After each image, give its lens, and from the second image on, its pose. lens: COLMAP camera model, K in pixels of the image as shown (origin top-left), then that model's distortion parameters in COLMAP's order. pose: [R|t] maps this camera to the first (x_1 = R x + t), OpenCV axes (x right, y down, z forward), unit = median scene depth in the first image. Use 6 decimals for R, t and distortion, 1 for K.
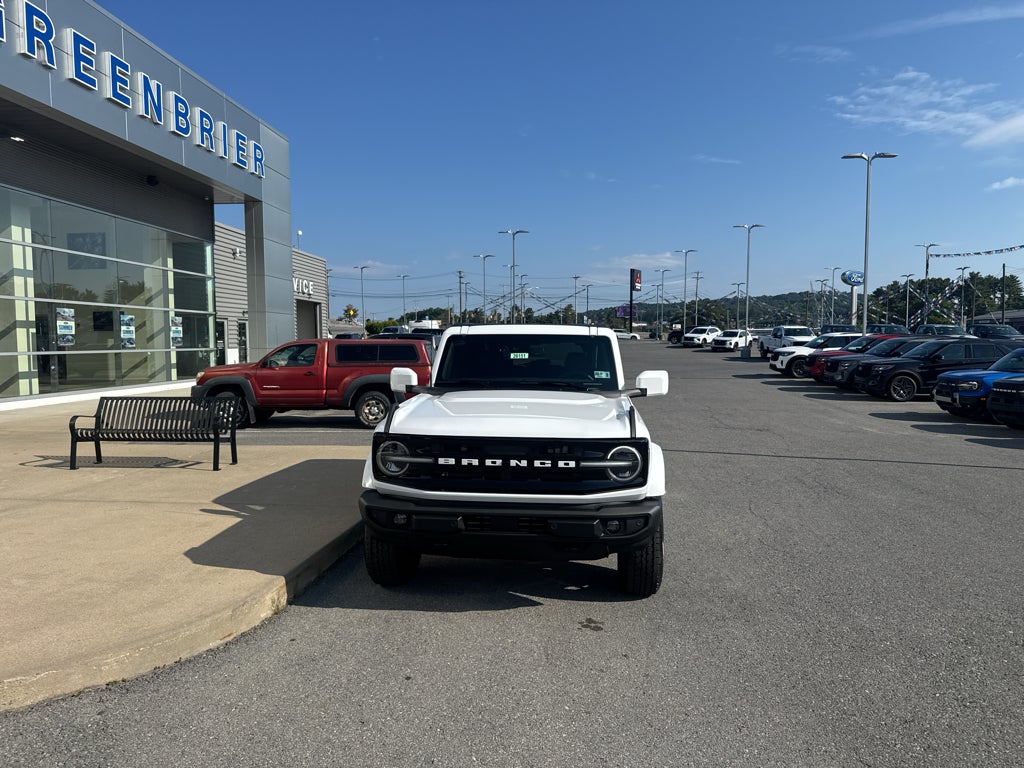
lens RADIAL K [[713.2, 0, 516.5], [0, 713.2, 384.8], [0, 0, 1]] dist [0.071540, -0.098858]
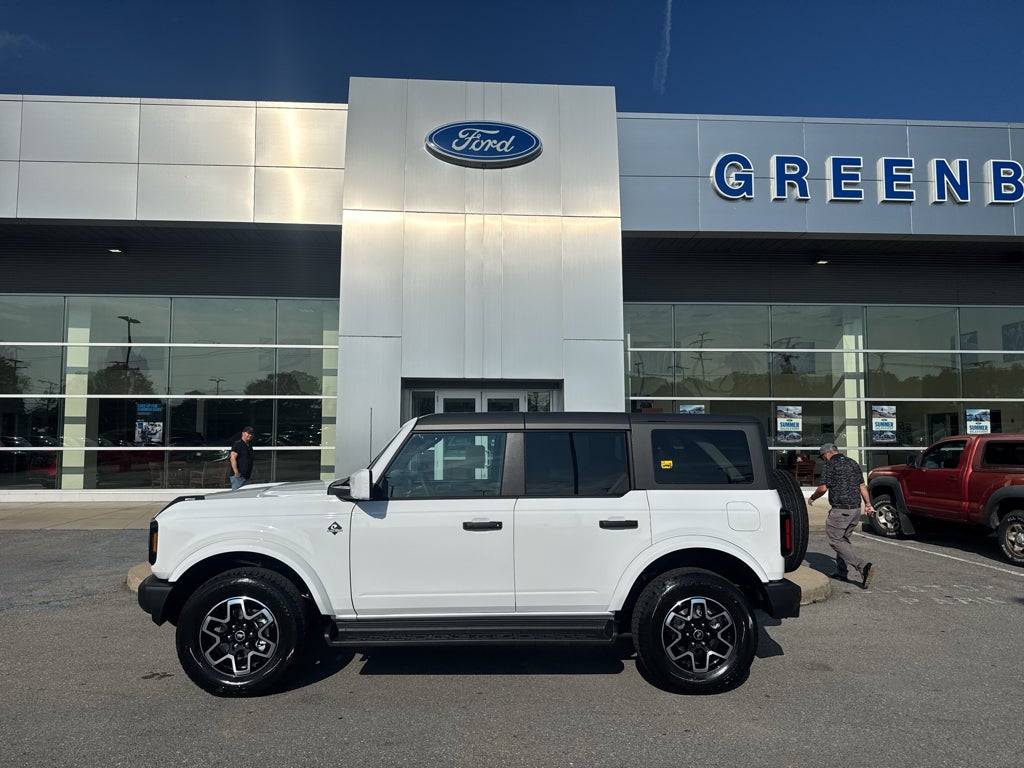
lens RADIAL K [[720.4, 0, 509.8], [0, 720.4, 385.1], [0, 0, 1]] dist [0.002755, -0.003389]
pose [[0.137785, -0.071843, -0.987853, 0.418366], [-0.060721, 0.994877, -0.080823, -0.024211], [0.988599, 0.071120, 0.132717, 0.416396]]
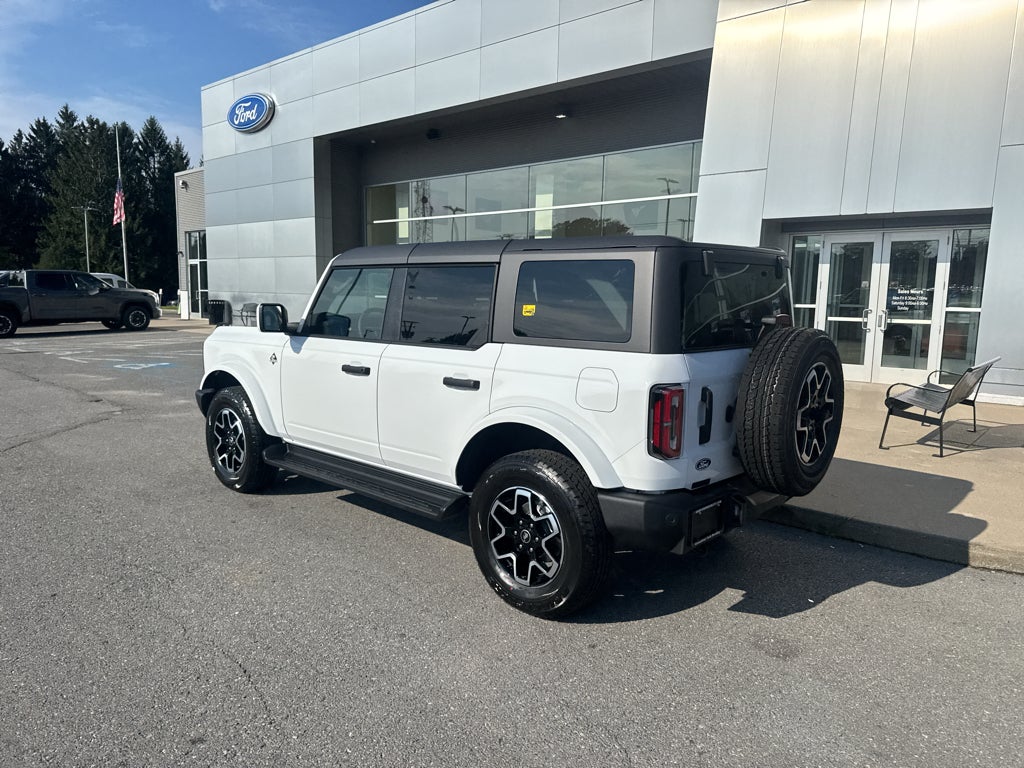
lens RADIAL K [[715.7, 0, 514.0], [0, 715.7, 384.2], [0, 0, 1]] dist [0.057275, -0.071511]
pose [[-0.602070, 0.090268, -0.793324, 0.283234], [-0.065690, 0.984620, 0.161888, -0.033511], [0.795737, 0.149581, -0.586881, 0.696932]]
